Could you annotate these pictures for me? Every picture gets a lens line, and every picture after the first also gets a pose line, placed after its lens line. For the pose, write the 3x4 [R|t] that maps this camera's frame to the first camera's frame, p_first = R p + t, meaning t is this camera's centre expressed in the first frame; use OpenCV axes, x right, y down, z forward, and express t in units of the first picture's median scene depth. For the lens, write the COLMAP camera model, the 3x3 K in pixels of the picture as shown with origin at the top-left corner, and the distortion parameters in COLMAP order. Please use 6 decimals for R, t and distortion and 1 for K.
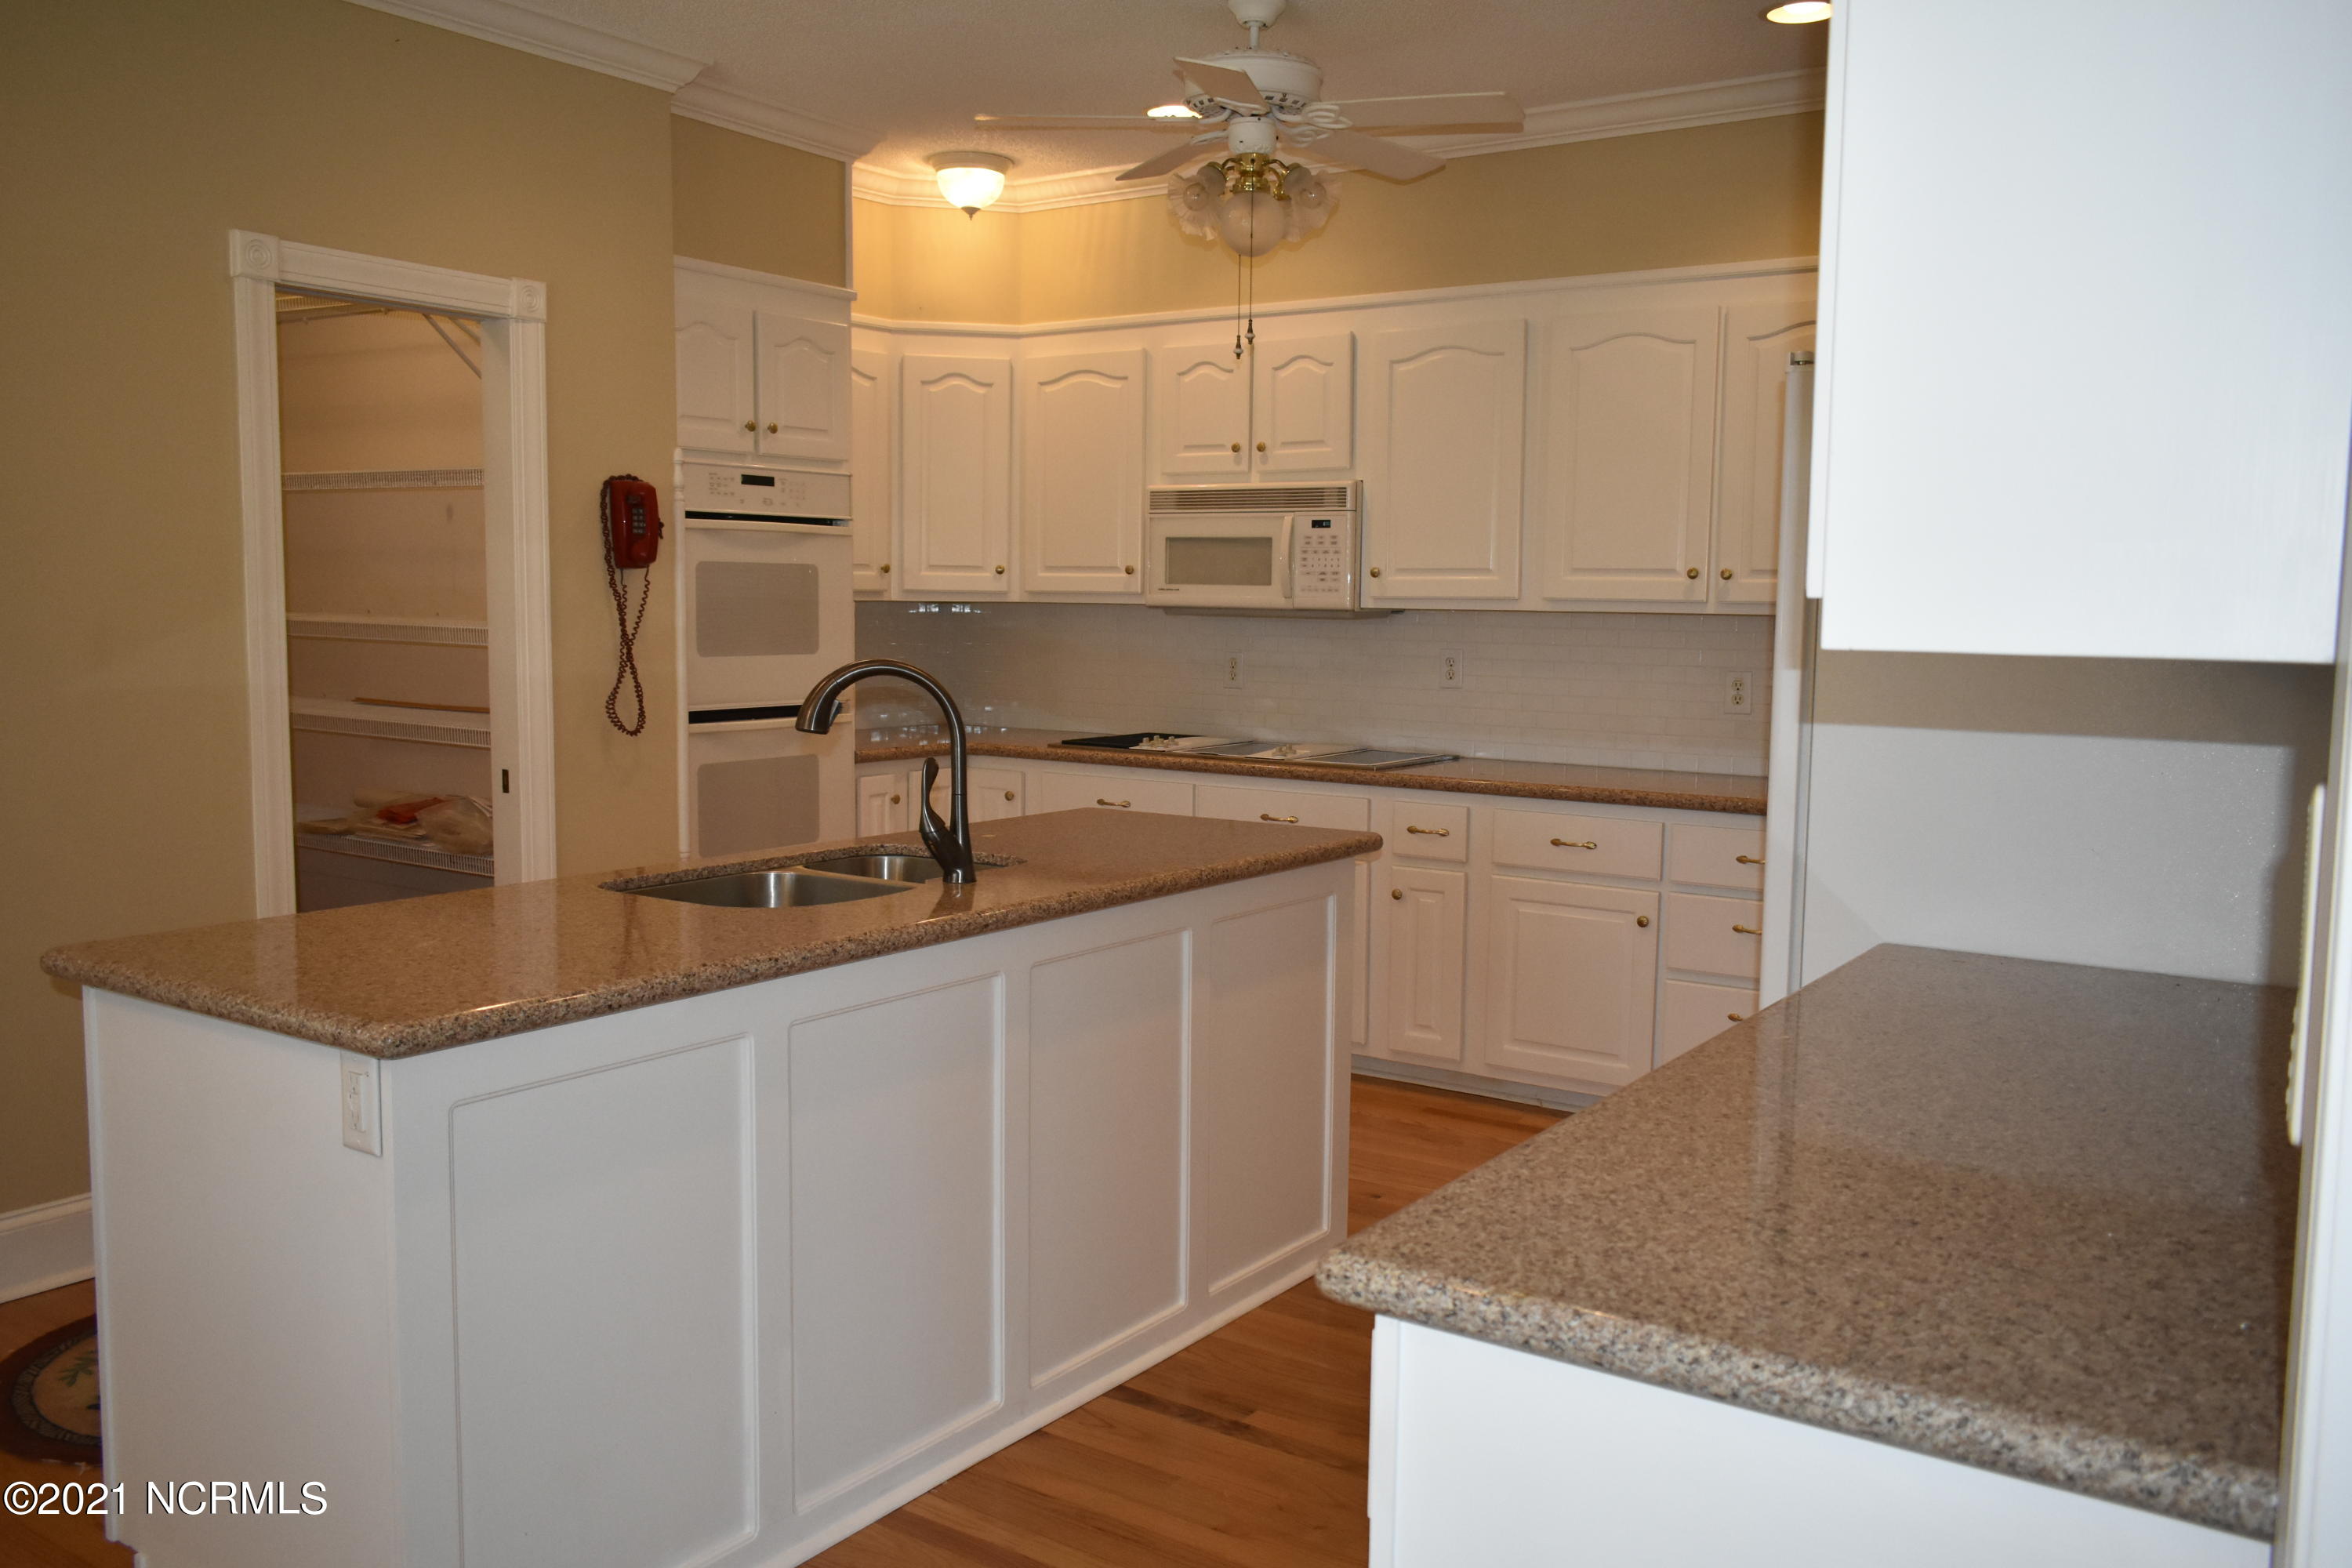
lens RADIAL K [[1828.3, 0, 1176.0], [0, 1828.3, 784.0], [0, 0, 1]] dist [-0.000385, -0.000111]
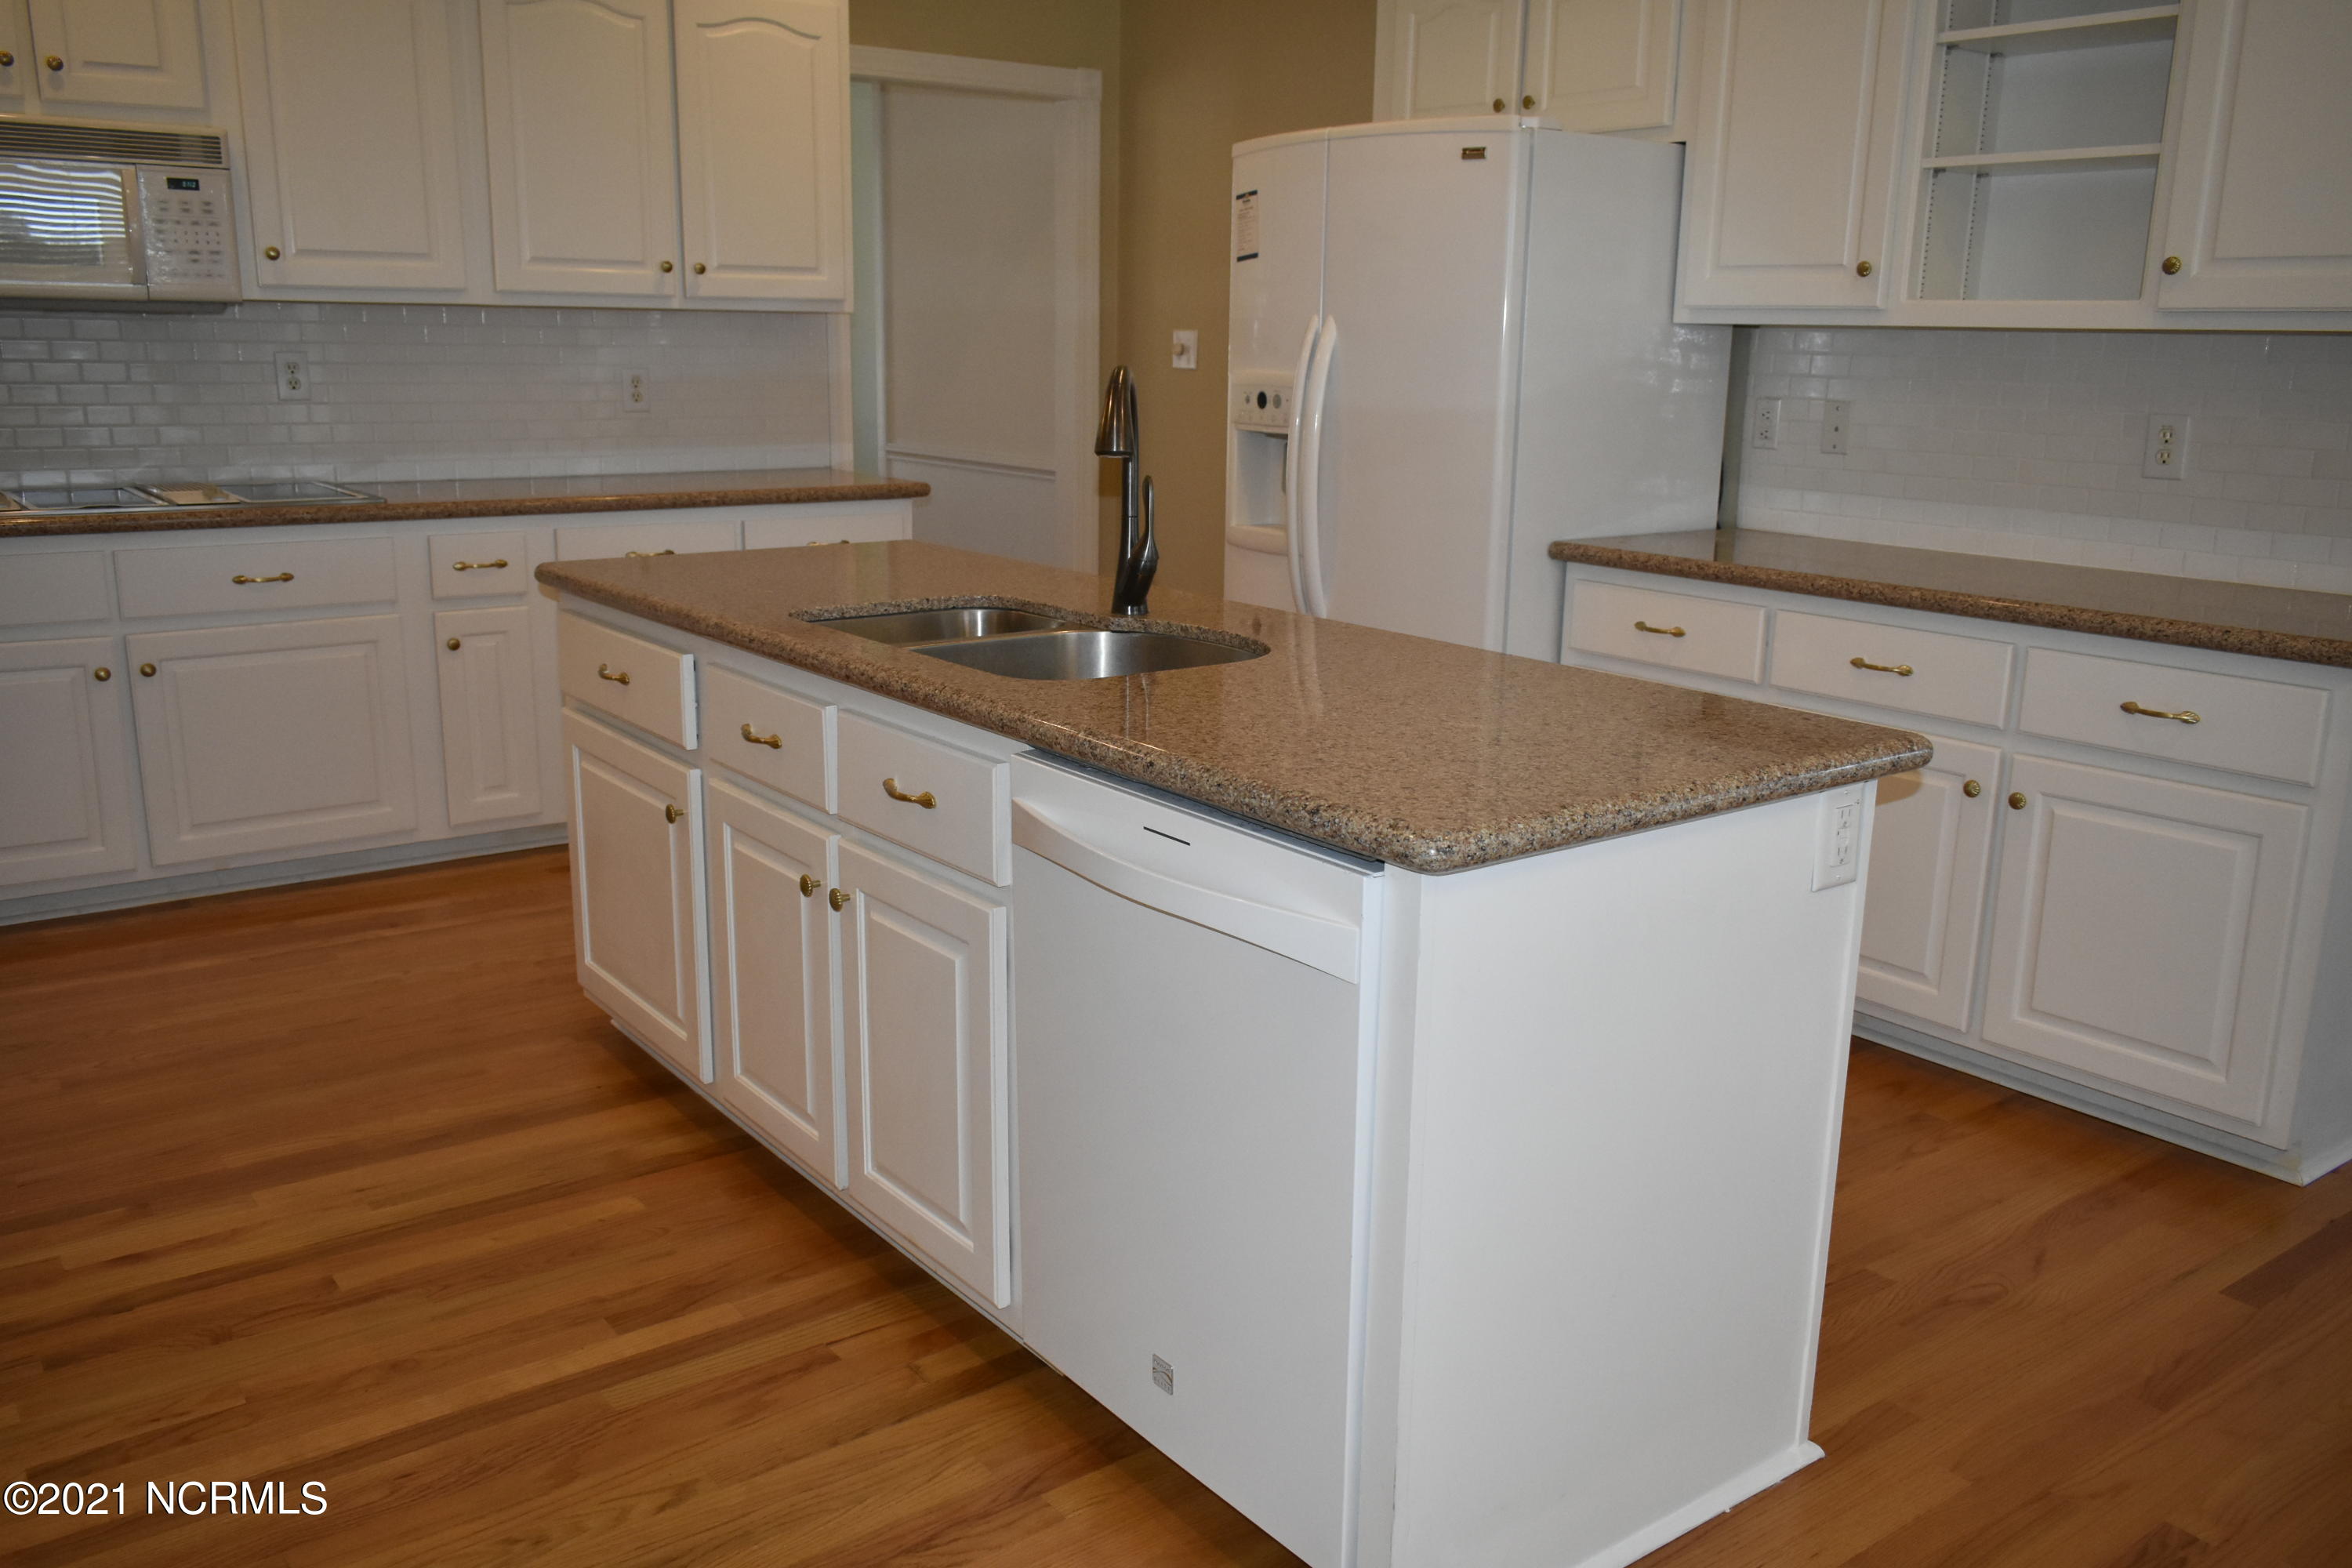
lens RADIAL K [[1908.5, 0, 1176.0], [0, 1908.5, 784.0], [0, 0, 1]] dist [0.003058, -0.007026]
pose [[0.328631, -0.233280, 0.915195, -0.564828], [0.077466, 0.972409, 0.220047, -0.043741], [-0.941276, -0.001418, 0.337635, 0.351521]]
